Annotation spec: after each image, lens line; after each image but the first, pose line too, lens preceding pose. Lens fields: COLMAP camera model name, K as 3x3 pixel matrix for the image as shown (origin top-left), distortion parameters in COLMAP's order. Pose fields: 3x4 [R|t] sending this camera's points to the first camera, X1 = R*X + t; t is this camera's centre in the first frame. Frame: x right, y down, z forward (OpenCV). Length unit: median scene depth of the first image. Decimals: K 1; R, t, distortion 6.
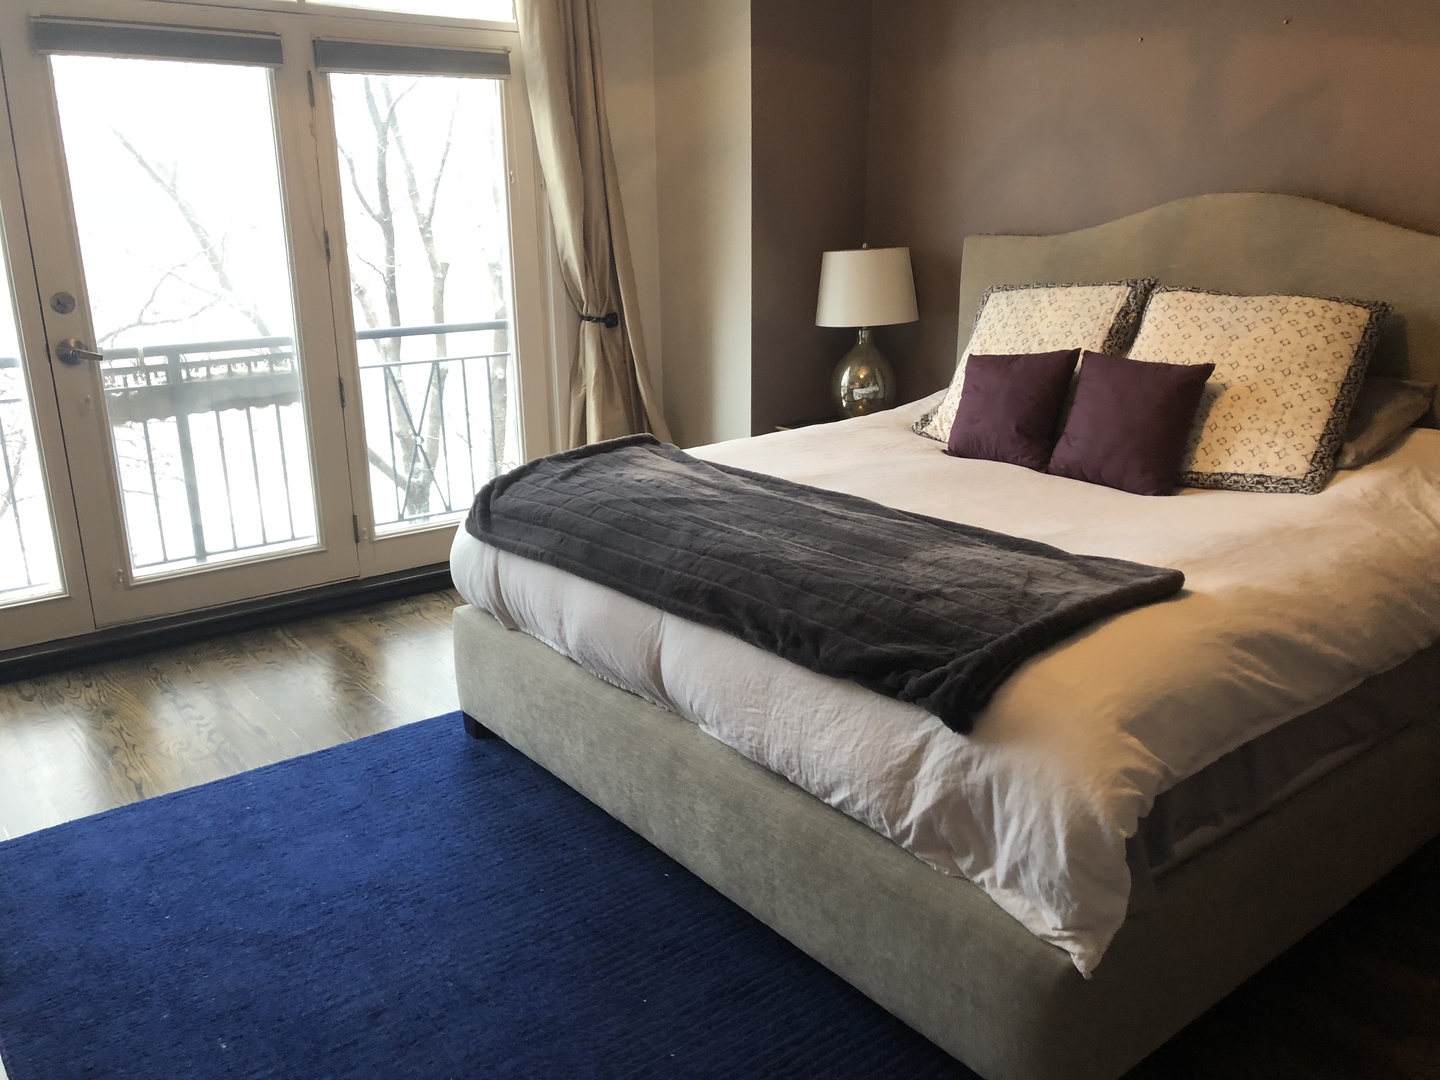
lens RADIAL K [[1191.9, 0, 726.1], [0, 1191.9, 533.1], [0, 0, 1]] dist [0.228548, -0.573399]
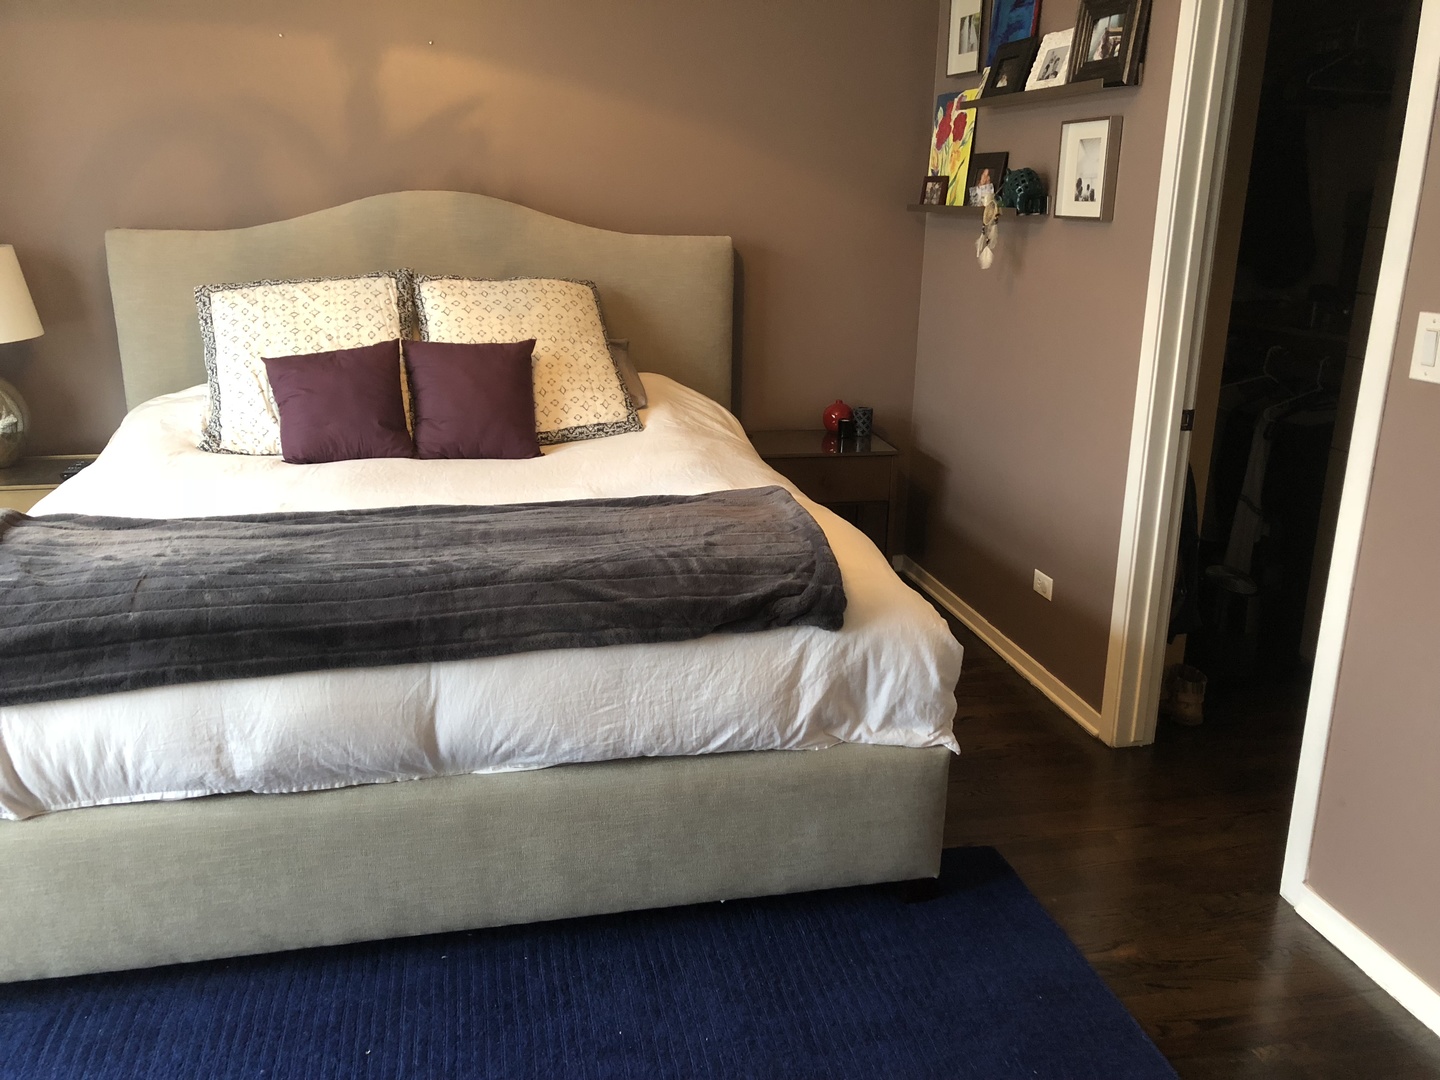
lens RADIAL K [[1191.9, 0, 726.1], [0, 1191.9, 533.1], [0, 0, 1]] dist [0.228548, -0.573399]
pose [[0.451191, -0.239990, 0.859553, -0.762912], [0.229468, 0.961977, 0.148137, -0.120183], [-0.862422, 0.130402, 0.489106, 0.401265]]
